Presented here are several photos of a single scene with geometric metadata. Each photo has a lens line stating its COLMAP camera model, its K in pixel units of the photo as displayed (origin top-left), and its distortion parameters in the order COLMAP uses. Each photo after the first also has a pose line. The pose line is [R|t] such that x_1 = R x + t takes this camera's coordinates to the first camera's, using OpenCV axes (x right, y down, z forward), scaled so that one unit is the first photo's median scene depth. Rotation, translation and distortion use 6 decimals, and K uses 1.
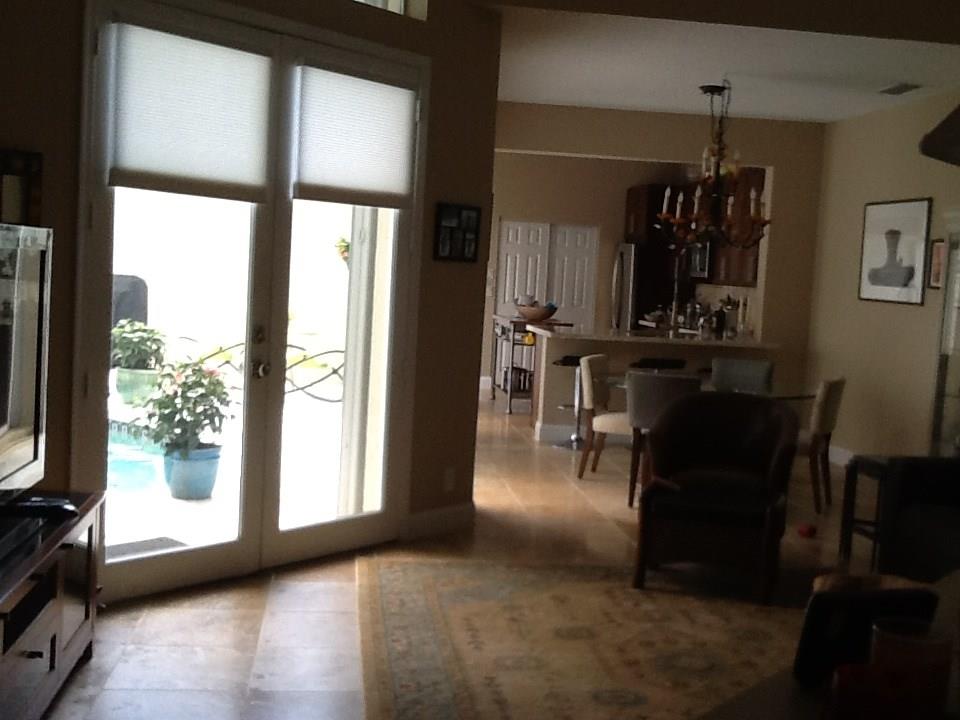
lens RADIAL K [[1226.9, 0, 480.0], [0, 1226.9, 360.0], [0, 0, 1]] dist [0.008533, -0.000456]
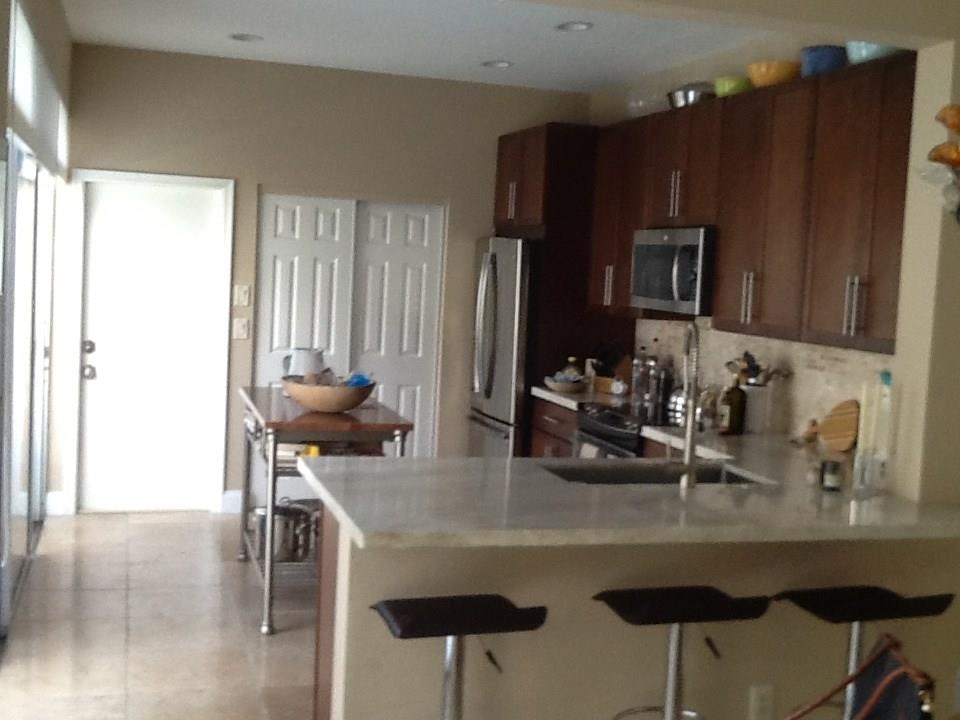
lens RADIAL K [[1226.9, 0, 480.0], [0, 1226.9, 360.0], [0, 0, 1]] dist [0.008533, -0.000456]
pose [[0.987881, -0.019041, 0.154041, 0.029842], [0.016945, 0.999745, 0.014907, -0.053832], [-0.154286, -0.012116, 0.987952, 0.513776]]
